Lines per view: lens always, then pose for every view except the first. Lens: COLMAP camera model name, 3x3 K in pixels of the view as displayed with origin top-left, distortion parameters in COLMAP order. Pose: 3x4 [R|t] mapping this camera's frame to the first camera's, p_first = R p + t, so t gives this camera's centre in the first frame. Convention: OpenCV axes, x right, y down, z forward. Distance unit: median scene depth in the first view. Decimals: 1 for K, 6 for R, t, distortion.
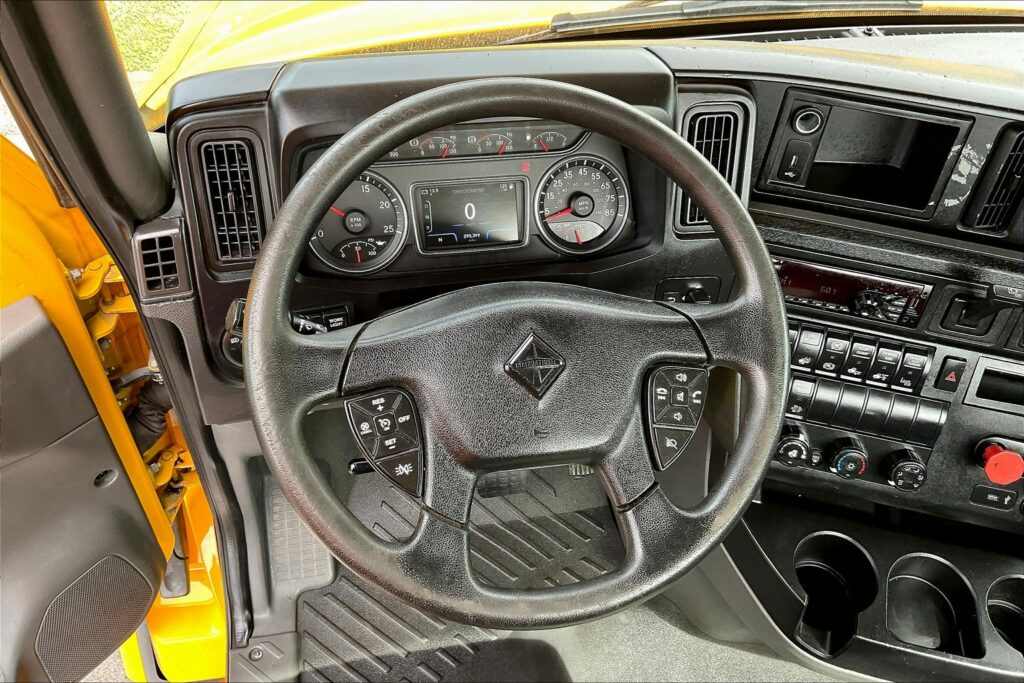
lens RADIAL K [[849.6, 0, 506.8], [0, 849.6, 340.0], [0, 0, 1]] dist [0.117489, -0.251205]
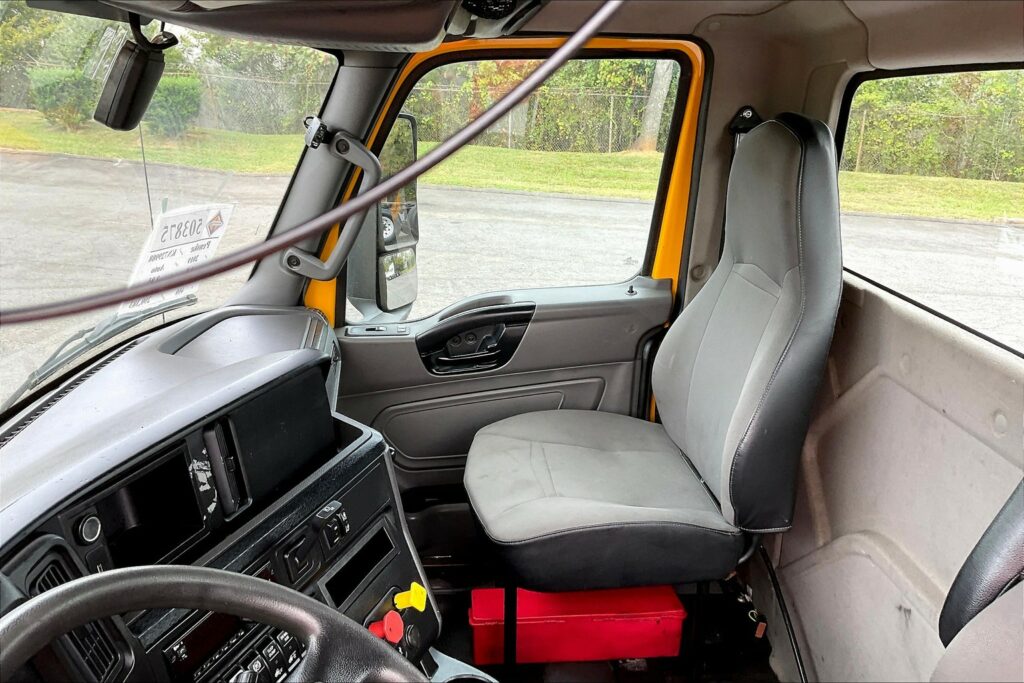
lens RADIAL K [[849.6, 0, 506.8], [0, 849.6, 340.0], [0, 0, 1]] dist [0.117489, -0.251205]
pose [[0.125699, -0.351968, 0.927533, -0.394963], [0.720594, 0.675001, 0.158486, -0.207263], [-0.681868, 0.648454, 0.338473, 0.217662]]
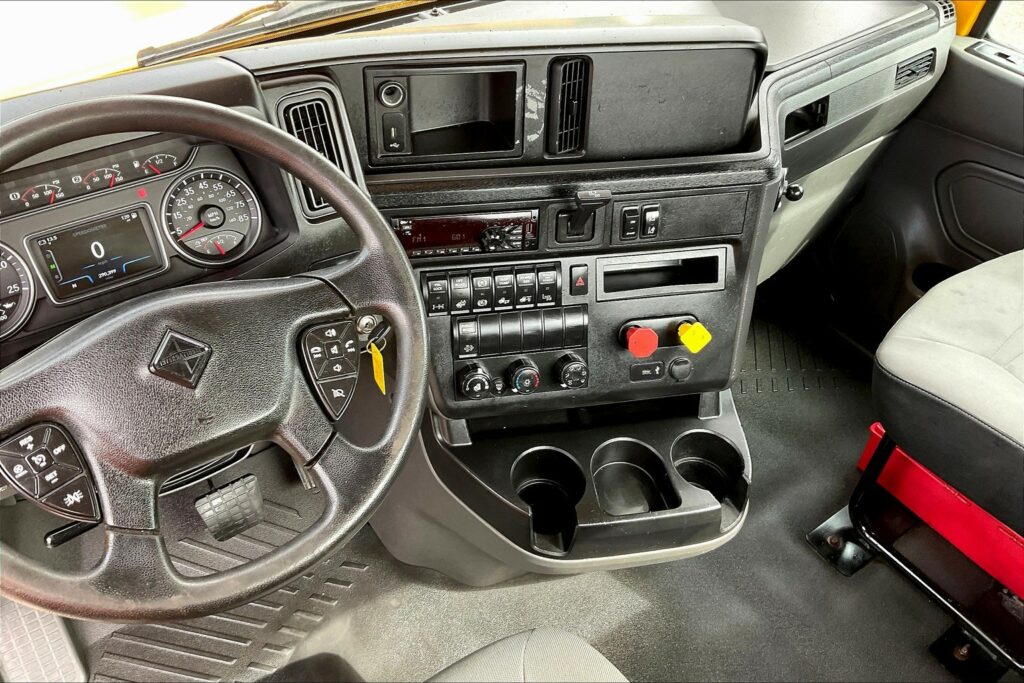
lens RADIAL K [[849.6, 0, 506.8], [0, 849.6, 340.0], [0, 0, 1]] dist [0.117489, -0.251205]
pose [[0.913171, -0.286815, 0.289579, 0.071336], [0.300251, 0.953858, -0.002074, 0.093026], [-0.275622, 0.088840, 0.957152, -0.071975]]
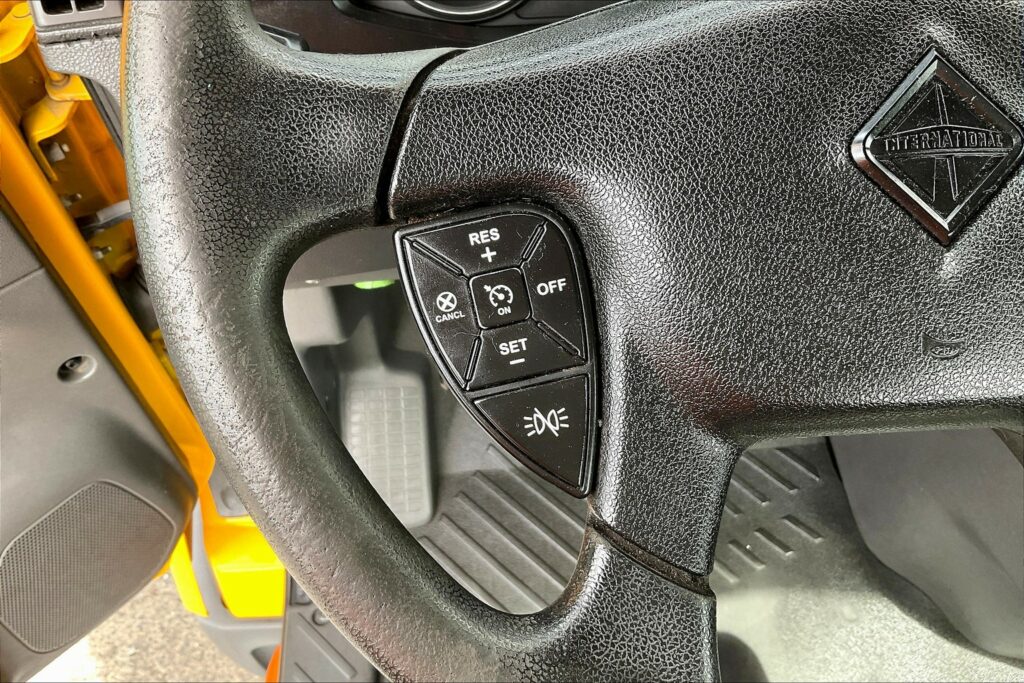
lens RADIAL K [[849.6, 0, 506.8], [0, 849.6, 340.0], [0, 0, 1]] dist [0.117489, -0.251205]
pose [[0.988495, 0.051662, -0.142160, -0.061870], [-0.033233, 0.991077, 0.129084, 0.049237], [0.147561, -0.122875, 0.981391, 0.455092]]
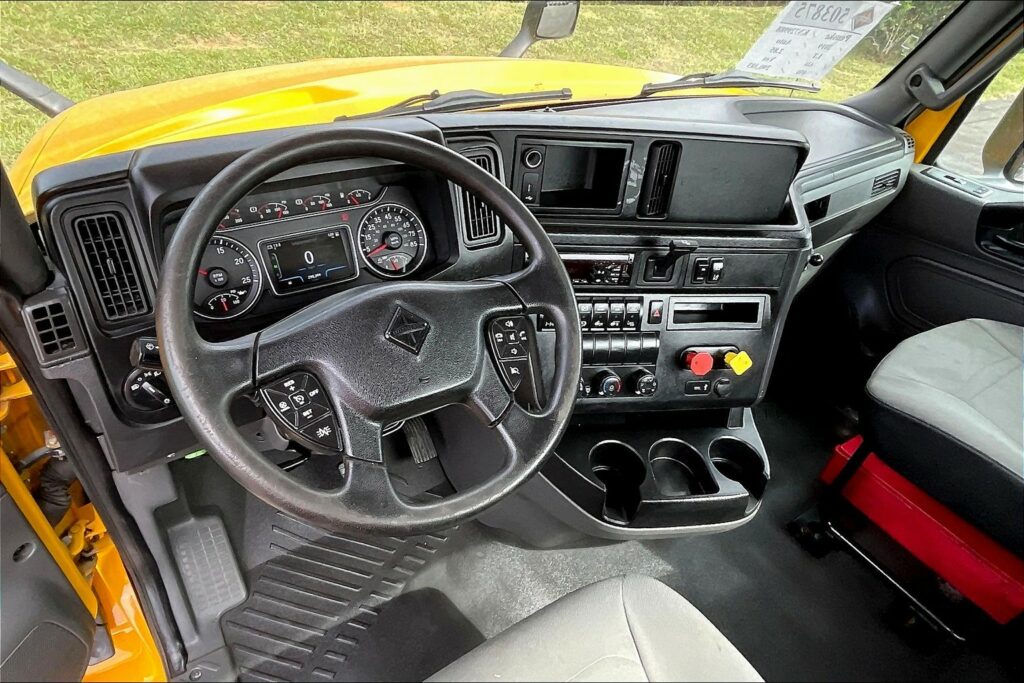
lens RADIAL K [[618.6, 0, 493.5], [0, 618.6, 365.9], [0, 0, 1]] dist [-0.007929, -0.001008]
pose [[0.929883, -0.212937, 0.299959, -0.100292], [0.233539, 0.971748, -0.034149, 0.105210], [-0.284213, 0.101807, 0.953341, 0.053118]]
